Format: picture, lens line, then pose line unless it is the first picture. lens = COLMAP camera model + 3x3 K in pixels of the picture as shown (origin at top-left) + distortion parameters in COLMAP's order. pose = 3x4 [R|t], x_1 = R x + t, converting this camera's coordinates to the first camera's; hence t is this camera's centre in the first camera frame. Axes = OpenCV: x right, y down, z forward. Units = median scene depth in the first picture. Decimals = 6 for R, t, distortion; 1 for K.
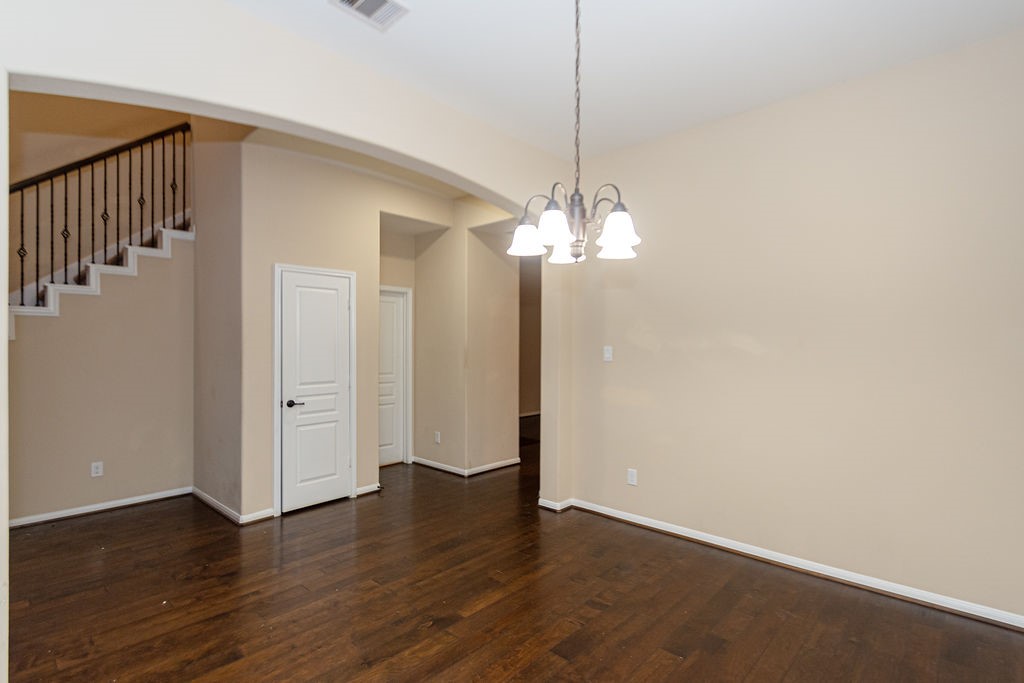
lens RADIAL K [[481.9, 0, 512.0], [0, 481.9, 341.5], [0, 0, 1]] dist [0.002786, -0.000051]
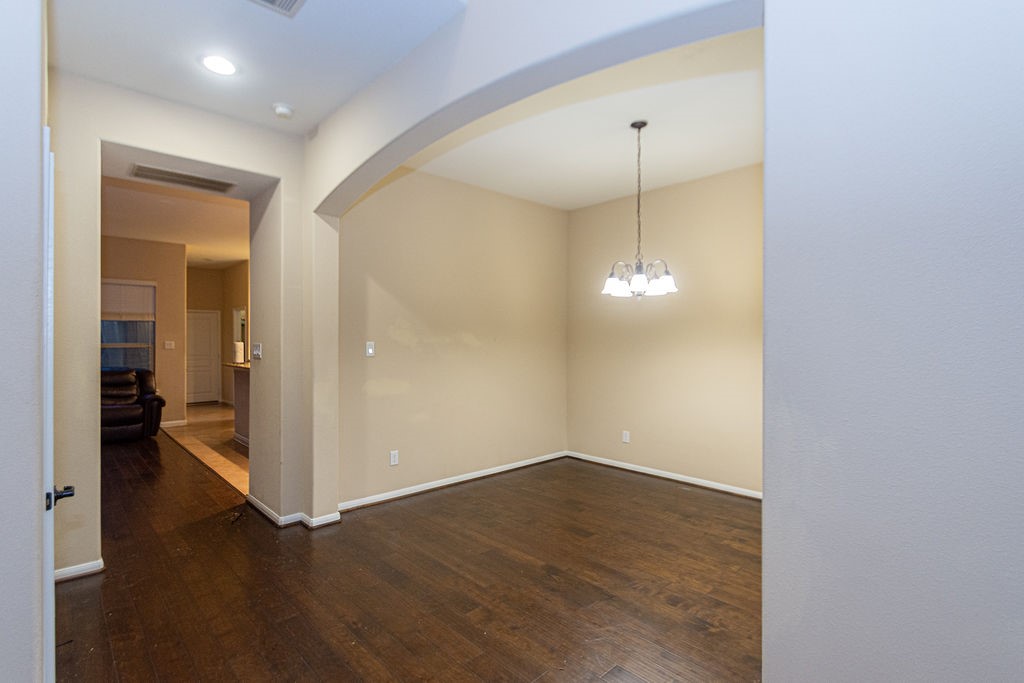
lens RADIAL K [[498.6, 0, 509.2], [0, 498.6, 342.0], [0, 0, 1]] dist [0.002146, 0.000021]
pose [[0.092819, -0.011990, 0.995611, -1.222201], [-0.004282, 0.999913, 0.012441, -0.005672], [-0.995674, -0.005418, 0.092760, 0.878271]]
